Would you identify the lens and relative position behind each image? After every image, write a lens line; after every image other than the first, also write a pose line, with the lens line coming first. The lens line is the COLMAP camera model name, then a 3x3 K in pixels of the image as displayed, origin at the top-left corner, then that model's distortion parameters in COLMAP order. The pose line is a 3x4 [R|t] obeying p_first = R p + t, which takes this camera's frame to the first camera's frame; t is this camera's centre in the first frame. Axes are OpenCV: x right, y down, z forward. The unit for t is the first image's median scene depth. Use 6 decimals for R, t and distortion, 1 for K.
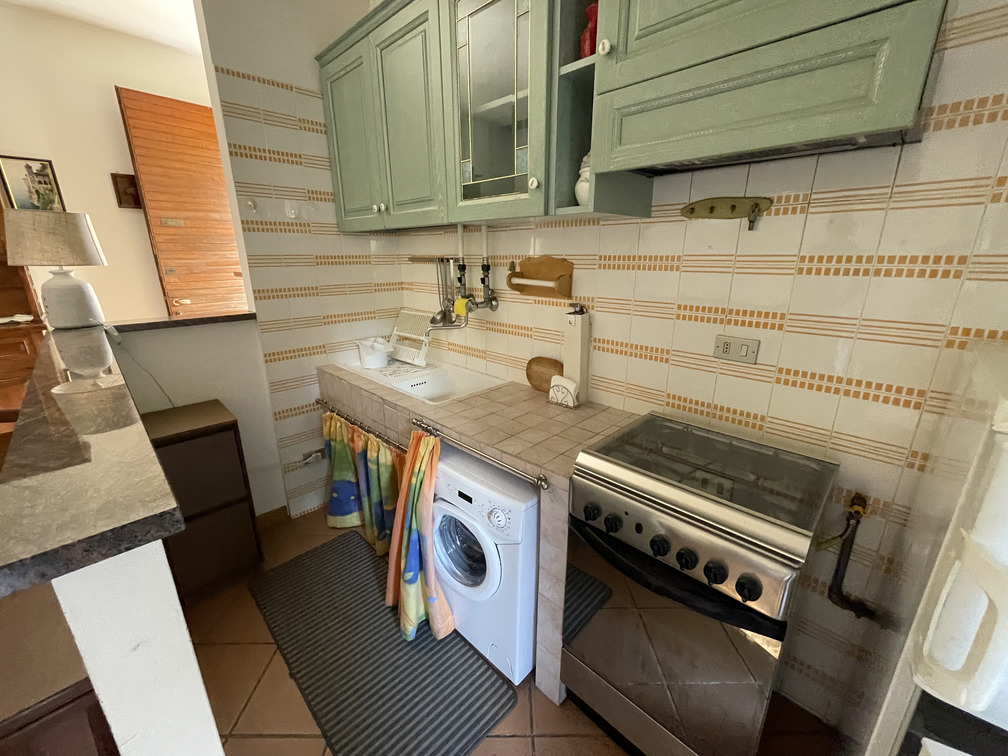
lens RADIAL K [[408.2, 0, 501.9], [0, 408.2, 376.5], [0, 0, 1]] dist [-0.002452, -0.000006]
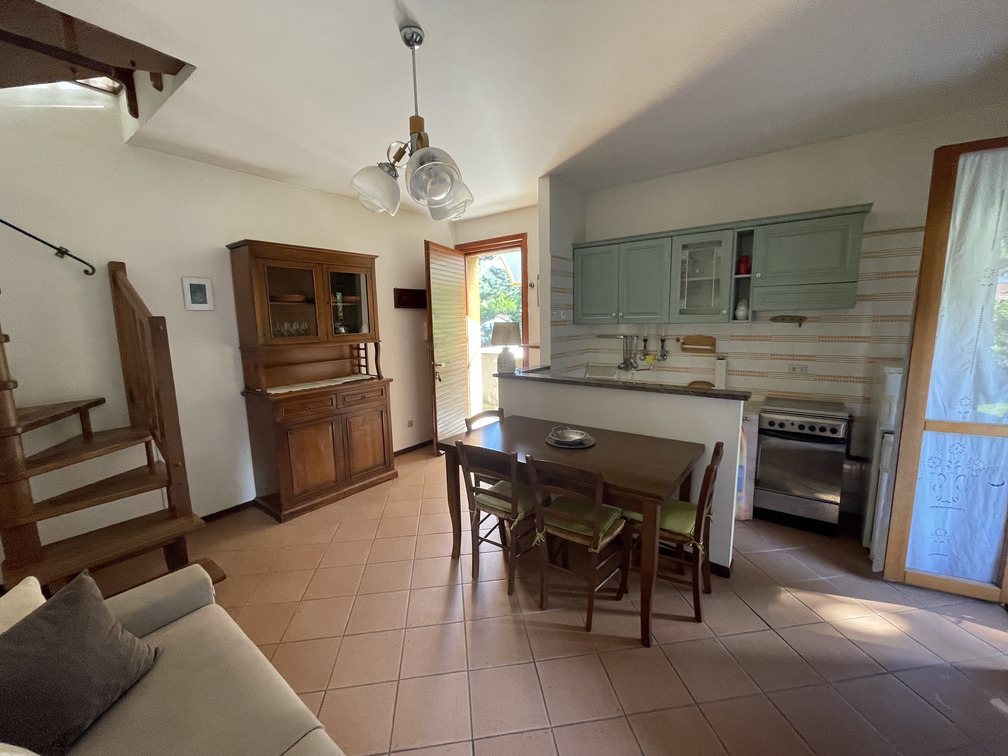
lens RADIAL K [[408.2, 0, 501.9], [0, 408.2, 376.5], [0, 0, 1]] dist [-0.002452, -0.000006]
pose [[0.990857, -0.036495, 0.129889, -1.131774], [0.055673, 0.987534, -0.147234, 0.176841], [-0.122896, 0.153119, 0.980536, -0.917315]]
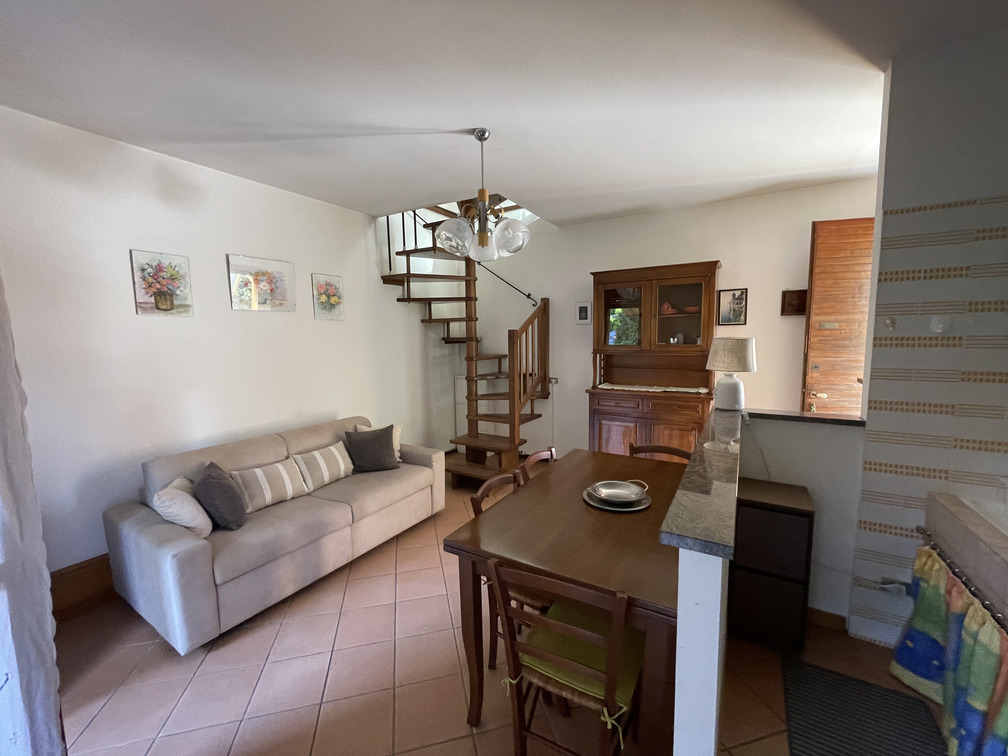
lens RADIAL K [[408.2, 0, 501.9], [0, 408.2, 376.5], [0, 0, 1]] dist [-0.002452, -0.000006]
pose [[0.241020, 0.098837, -0.965474, 0.174136], [-0.263776, 0.964025, 0.032839, -0.057862], [0.933987, 0.246754, 0.258420, -0.173796]]
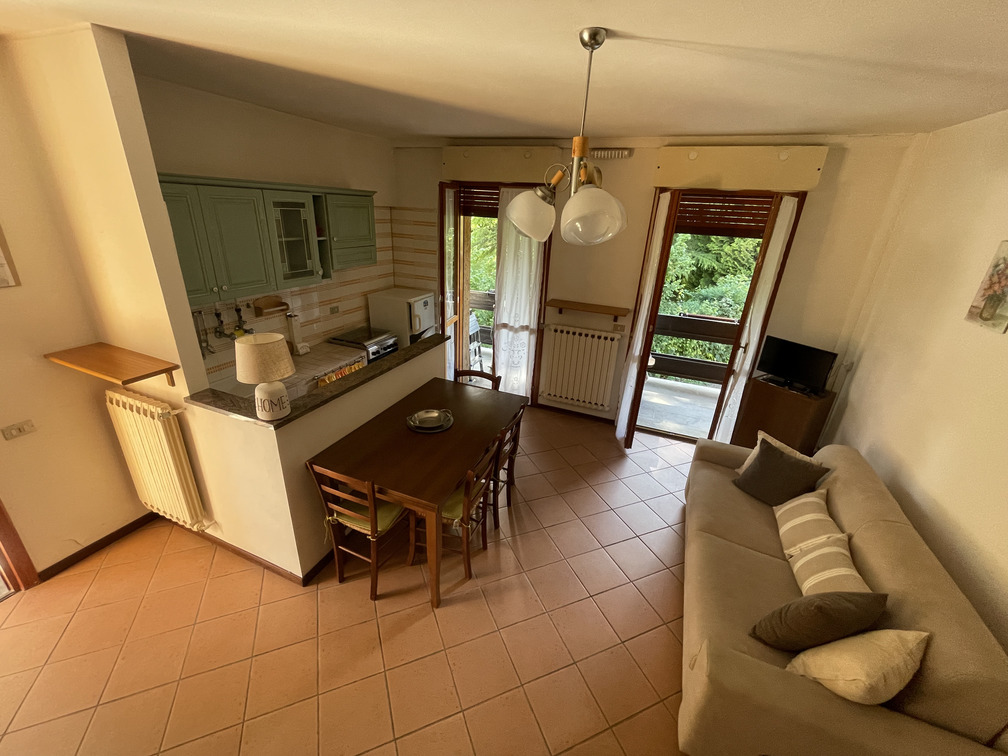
lens RADIAL K [[408.2, 0, 501.9], [0, 408.2, 376.5], [0, 0, 1]] dist [-0.002452, -0.000006]
pose [[-0.385123, -0.364688, 0.847752, -2.043366], [0.224372, 0.854044, 0.469325, -0.587509], [-0.895175, 0.370959, -0.247086, 0.526443]]
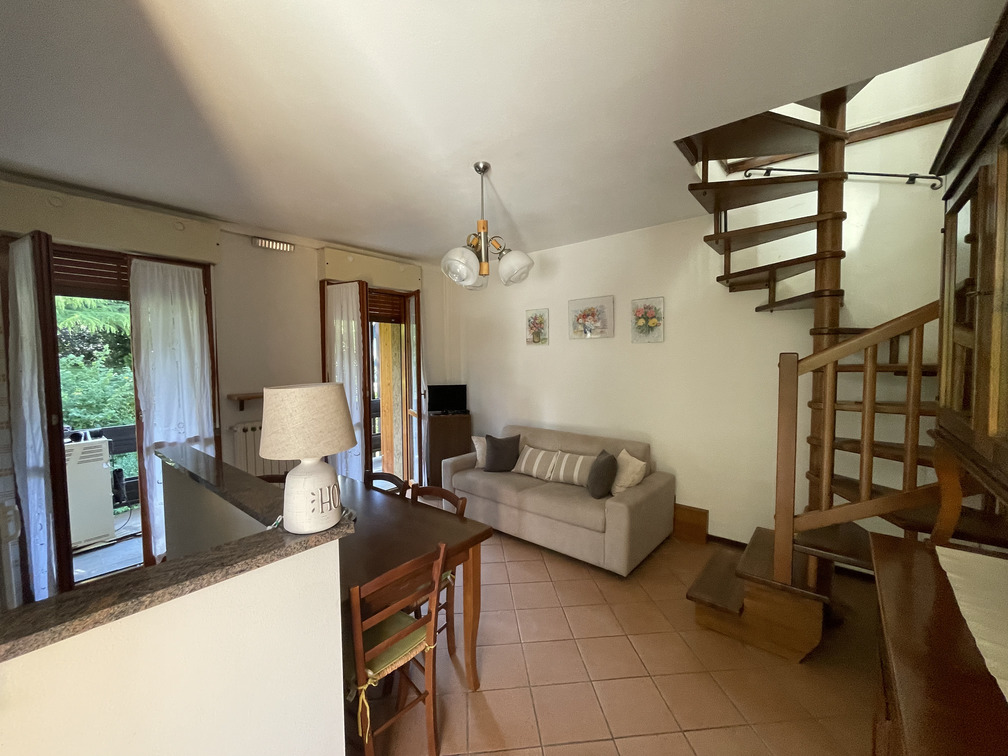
lens RADIAL K [[408.2, 0, 501.9], [0, 408.2, 376.5], [0, 0, 1]] dist [-0.002452, -0.000006]
pose [[-0.995422, 0.016428, -0.094150, -1.138722], [-0.015799, 0.943277, 0.331631, -0.559127], [0.094258, 0.331601, -0.938699, 1.442167]]
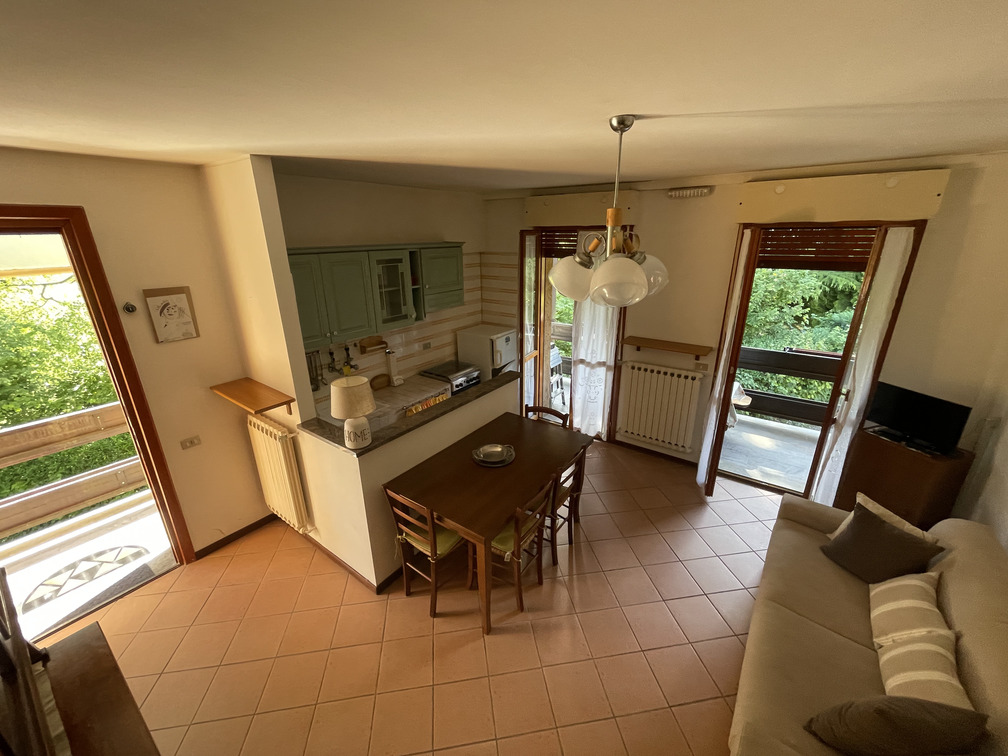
lens RADIAL K [[408.2, 0, 501.9], [0, 408.2, 376.5], [0, 0, 1]] dist [-0.002452, -0.000006]
pose [[-0.151844, -0.323907, 0.933824, -2.145890], [0.299442, 0.885304, 0.355768, -0.646273], [-0.941954, 0.333647, -0.037437, 0.378411]]
